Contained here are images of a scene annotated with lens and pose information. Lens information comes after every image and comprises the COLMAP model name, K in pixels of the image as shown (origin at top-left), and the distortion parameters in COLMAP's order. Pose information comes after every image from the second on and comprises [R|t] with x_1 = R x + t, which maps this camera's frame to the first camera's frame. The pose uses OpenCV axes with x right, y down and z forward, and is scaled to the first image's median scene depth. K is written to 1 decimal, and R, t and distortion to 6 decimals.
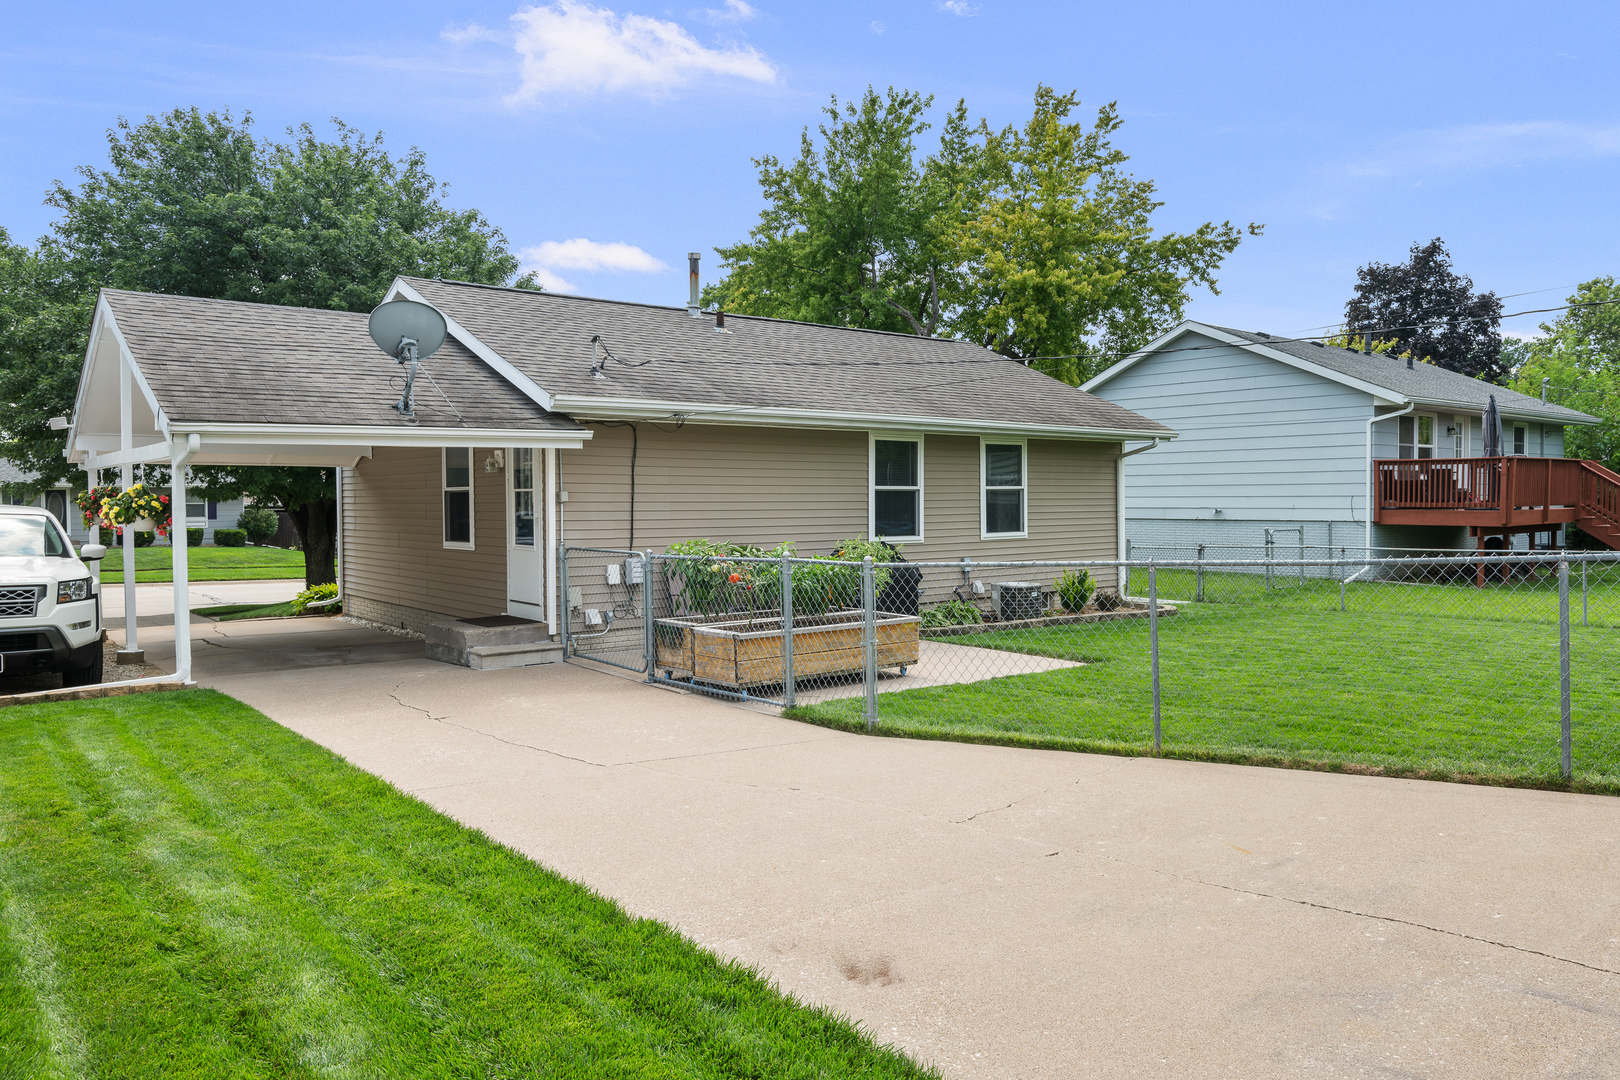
lens RADIAL K [[1120.2, 0, 810.5], [0, 1120.2, 525.2], [0, 0, 1]] dist [-0.008070, -0.000200]
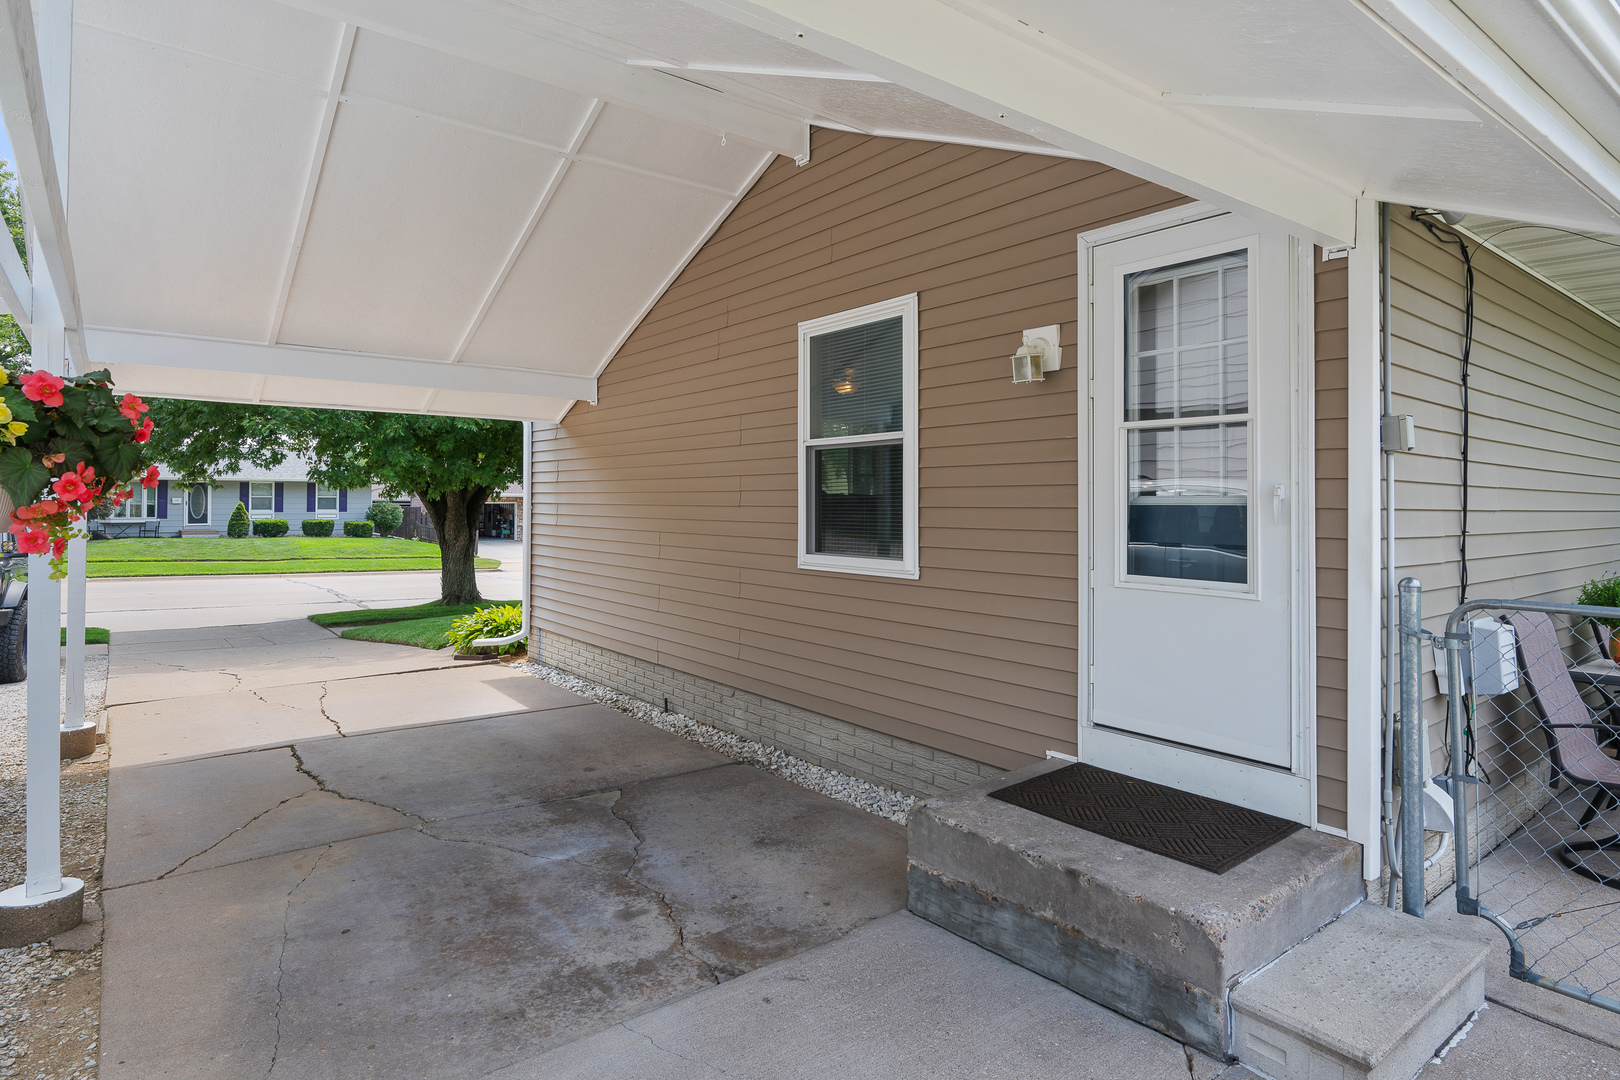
lens RADIAL K [[863.3, 0, 790.5], [0, 863.3, 475.5], [0, 0, 1]] dist [0.002681, 0.000976]
pose [[0.999813, 0.008234, -0.017481, -0.274346], [-0.009155, 0.998539, -0.053250, 0.000869], [0.017017, 0.053400, 0.998428, 0.533834]]
